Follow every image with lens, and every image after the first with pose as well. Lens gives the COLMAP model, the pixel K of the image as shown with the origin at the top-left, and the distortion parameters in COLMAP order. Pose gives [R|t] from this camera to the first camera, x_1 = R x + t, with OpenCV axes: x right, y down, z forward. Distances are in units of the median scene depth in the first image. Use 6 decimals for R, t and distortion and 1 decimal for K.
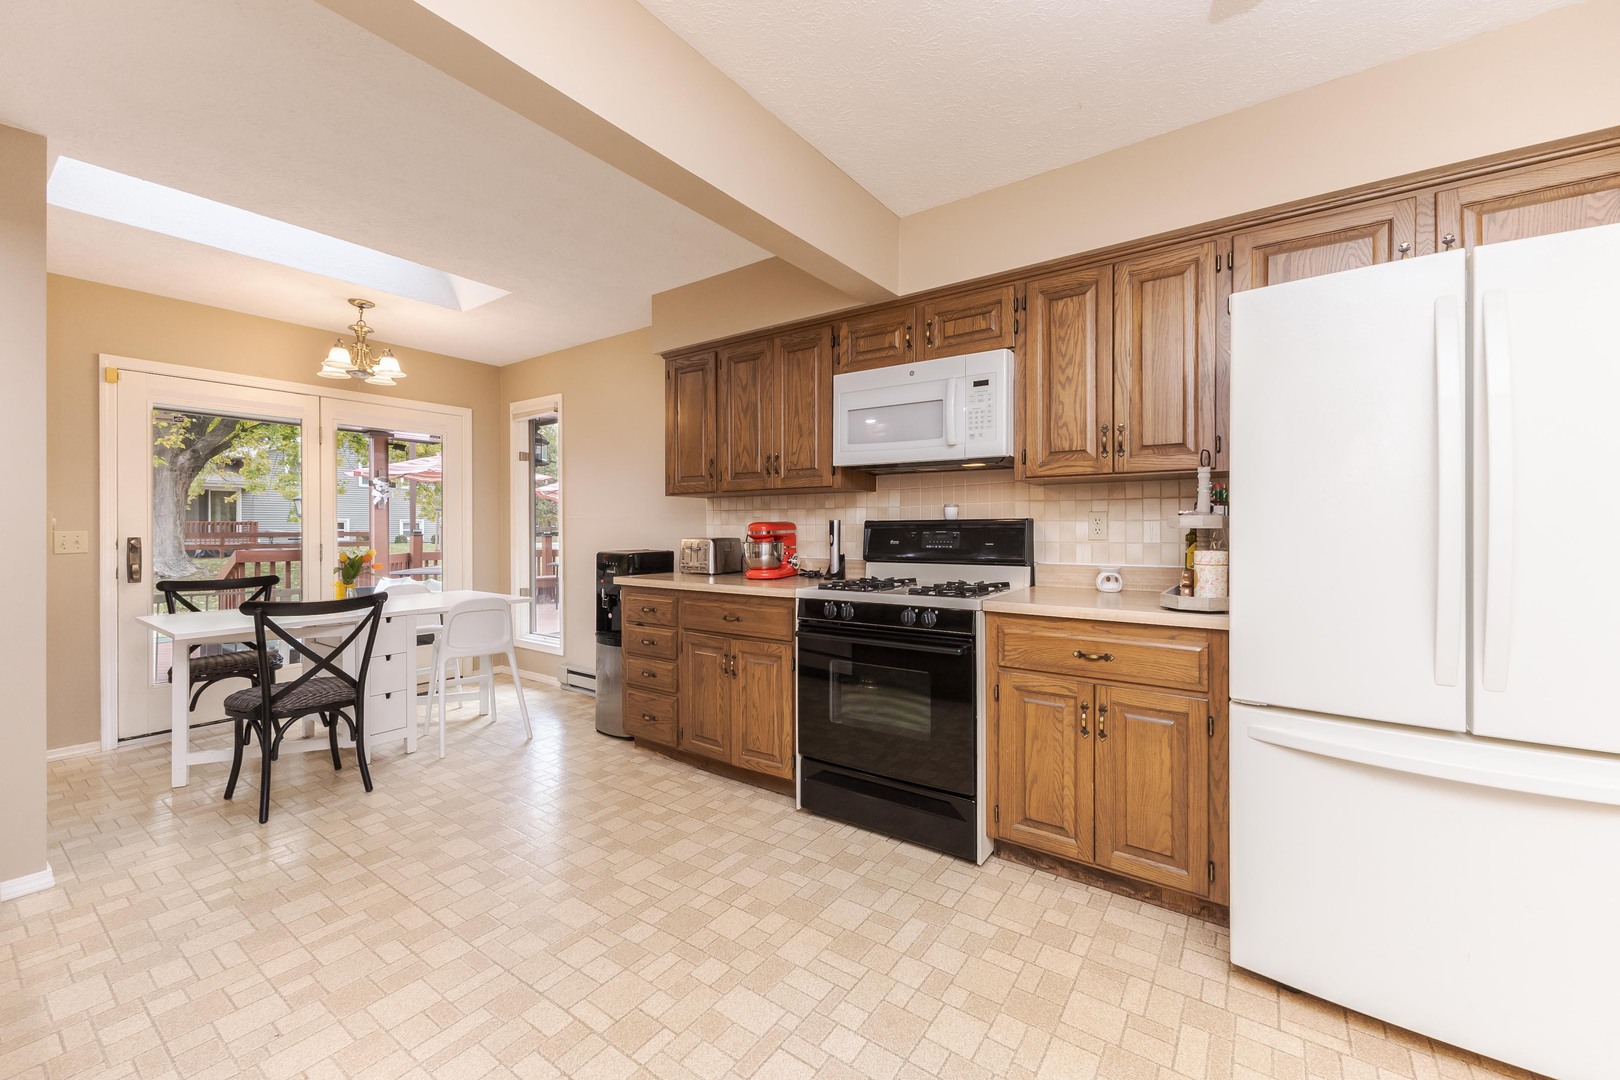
lens RADIAL K [[639.4, 0, 812.3], [0, 639.4, 534.8], [0, 0, 1]] dist [-0.003128, -0.000271]
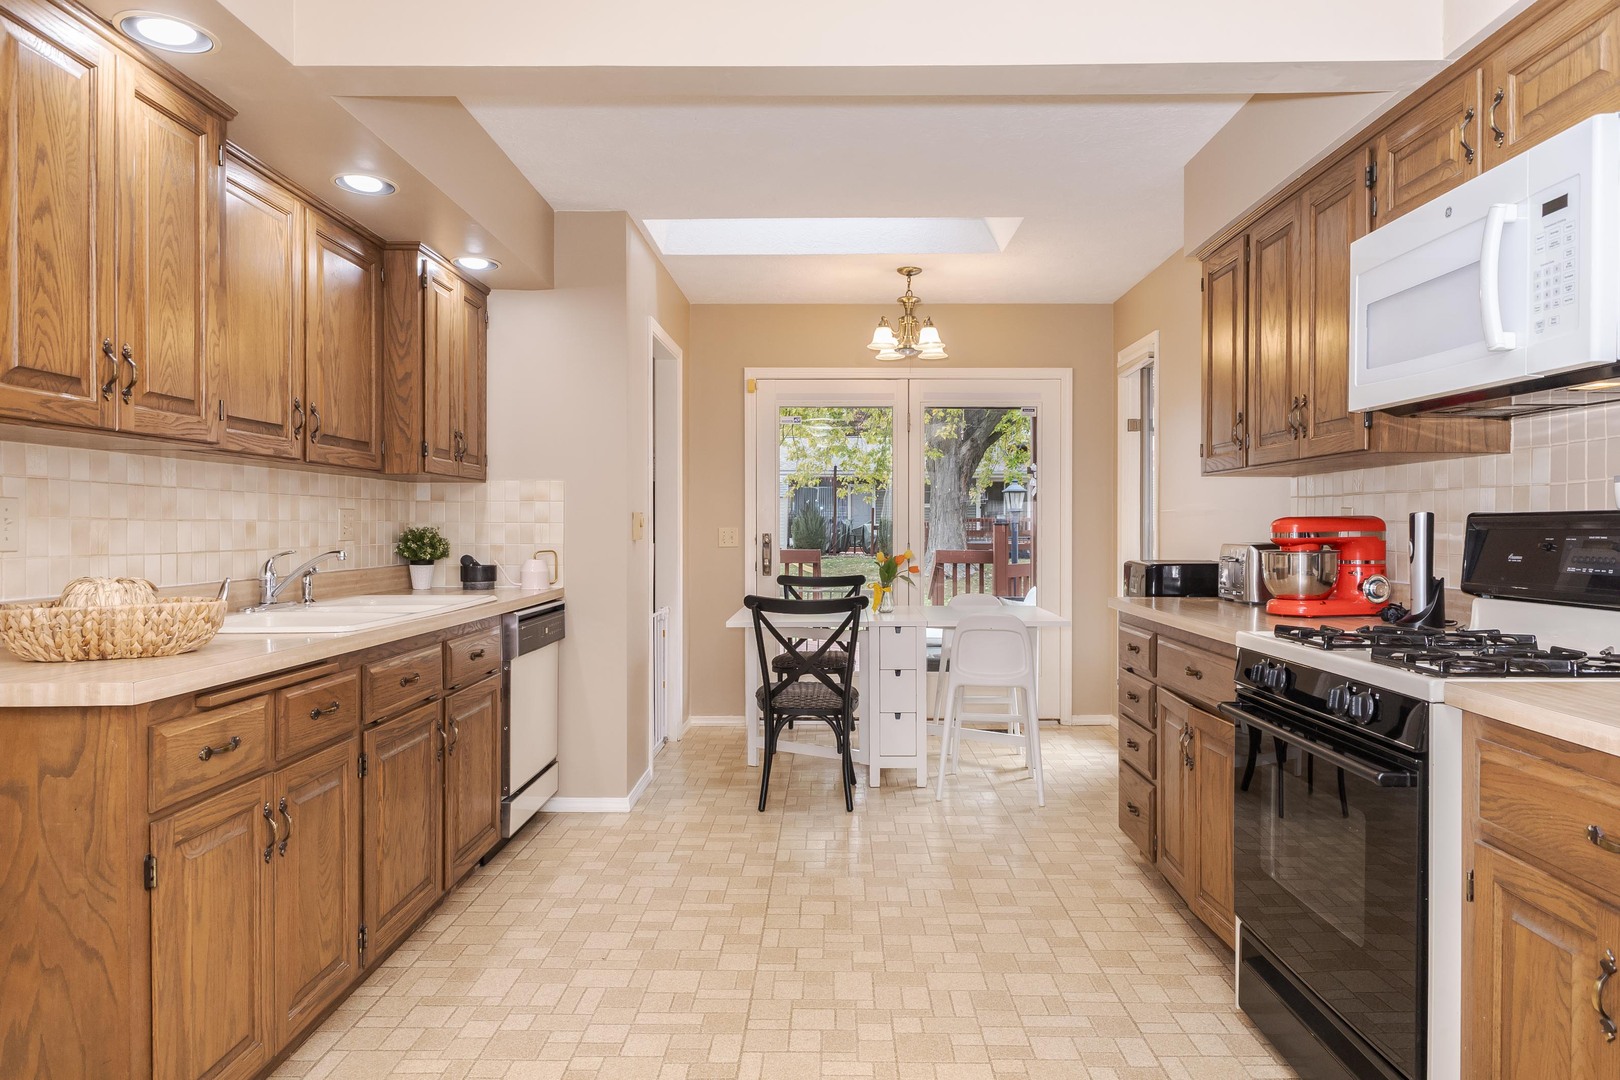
lens RADIAL K [[995.1, 0, 810.0], [0, 995.1, 540.0], [0, 0, 1]] dist [0.033878, -0.036161]
pose [[0.558853, 0.014544, -0.829139, 0.457147], [-0.011111, 0.999888, 0.010050, -0.003426], [0.829193, 0.003596, 0.558952, 0.145587]]
